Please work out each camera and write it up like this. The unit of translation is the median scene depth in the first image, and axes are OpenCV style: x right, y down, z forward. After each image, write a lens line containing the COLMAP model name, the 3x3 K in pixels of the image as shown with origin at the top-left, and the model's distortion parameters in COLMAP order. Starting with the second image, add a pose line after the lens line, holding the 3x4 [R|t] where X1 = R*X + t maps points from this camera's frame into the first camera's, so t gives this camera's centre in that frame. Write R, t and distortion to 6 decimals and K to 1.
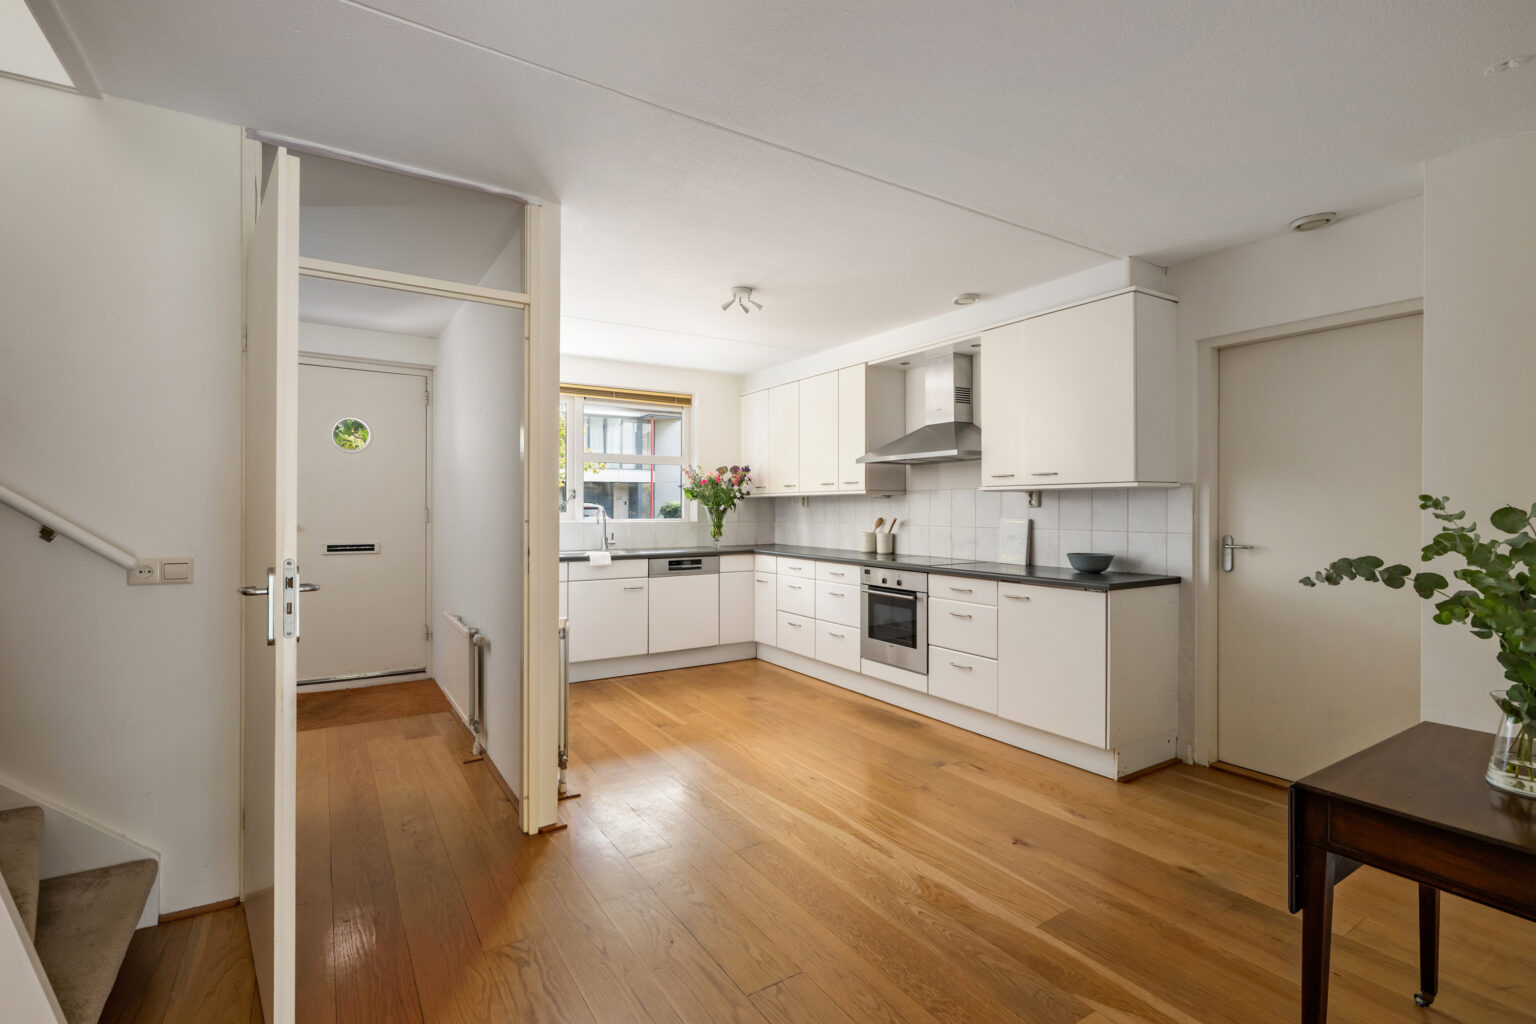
lens RADIAL K [[712.4, 0, 769.1], [0, 712.4, 518.4], [0, 0, 1]] dist [0.002665, 0.000416]
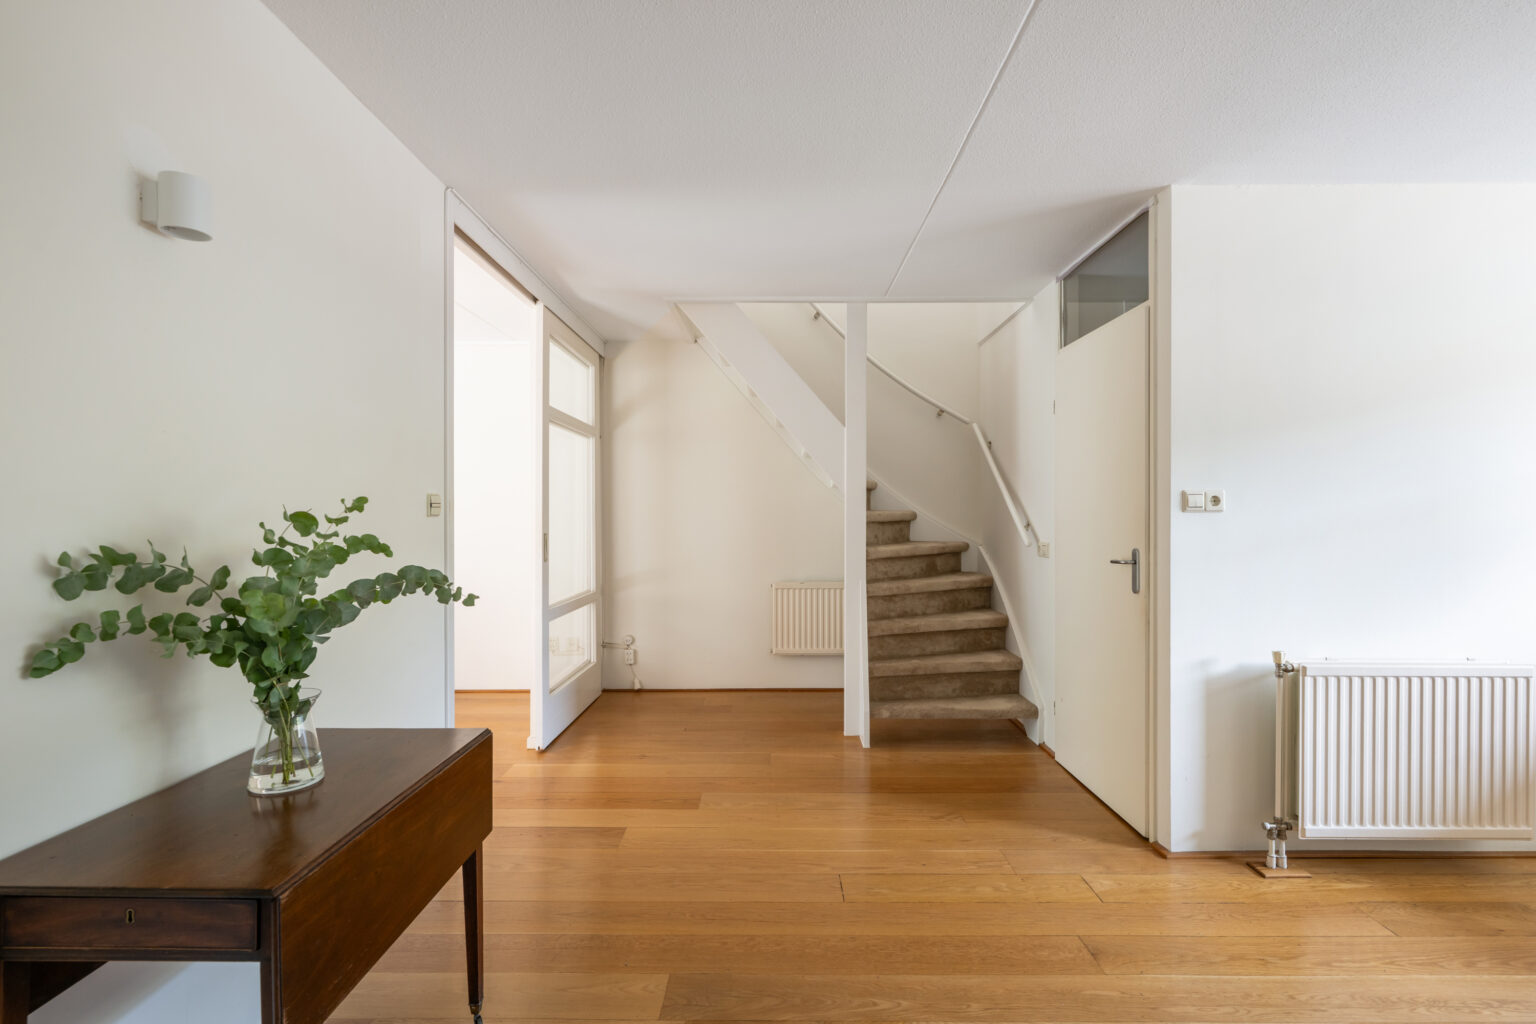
lens RADIAL K [[712.4, 0, 769.1], [0, 712.4, 518.4], [0, 0, 1]] dist [0.002665, 0.000416]
pose [[-0.547463, 0.004030, -0.836820, 0.473150], [-0.010288, 0.999880, 0.011546, -0.007493], [0.836767, 0.014930, -0.547356, 0.656118]]
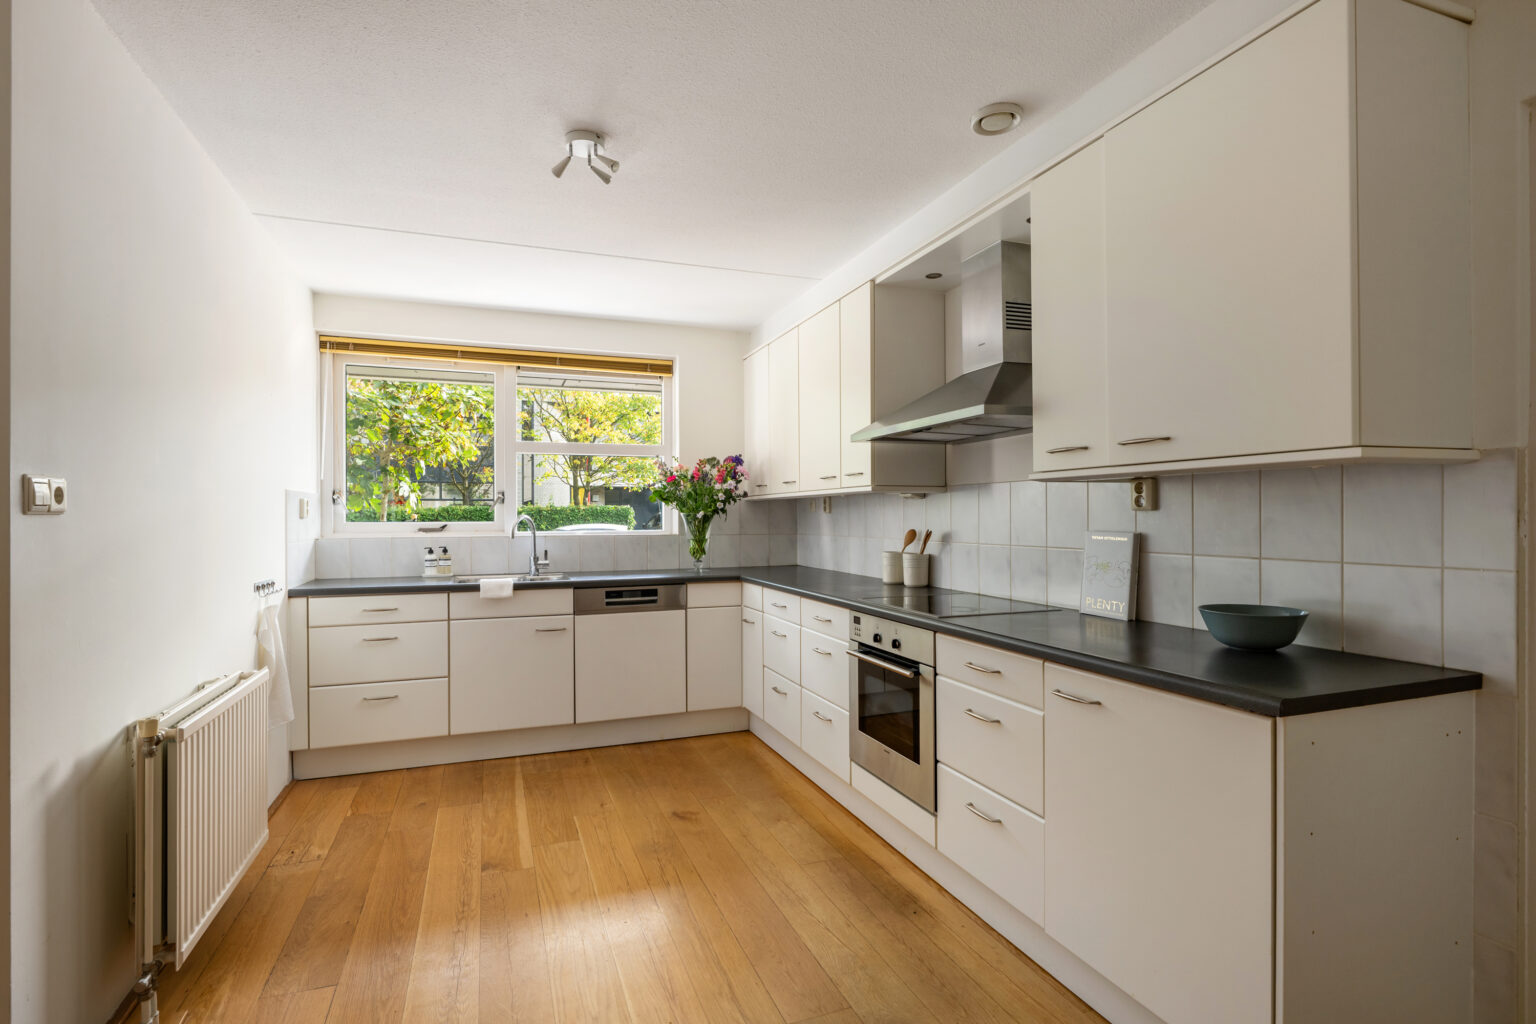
lens RADIAL K [[756.6, 0, 763.4], [0, 756.6, 525.5], [0, 0, 1]] dist [-0.001709, 0.001179]
pose [[0.977757, -0.001987, -0.209732, 0.198913], [0.001662, 0.999997, -0.001725, -0.003896], [0.209735, 0.001338, 0.977757, 0.368081]]
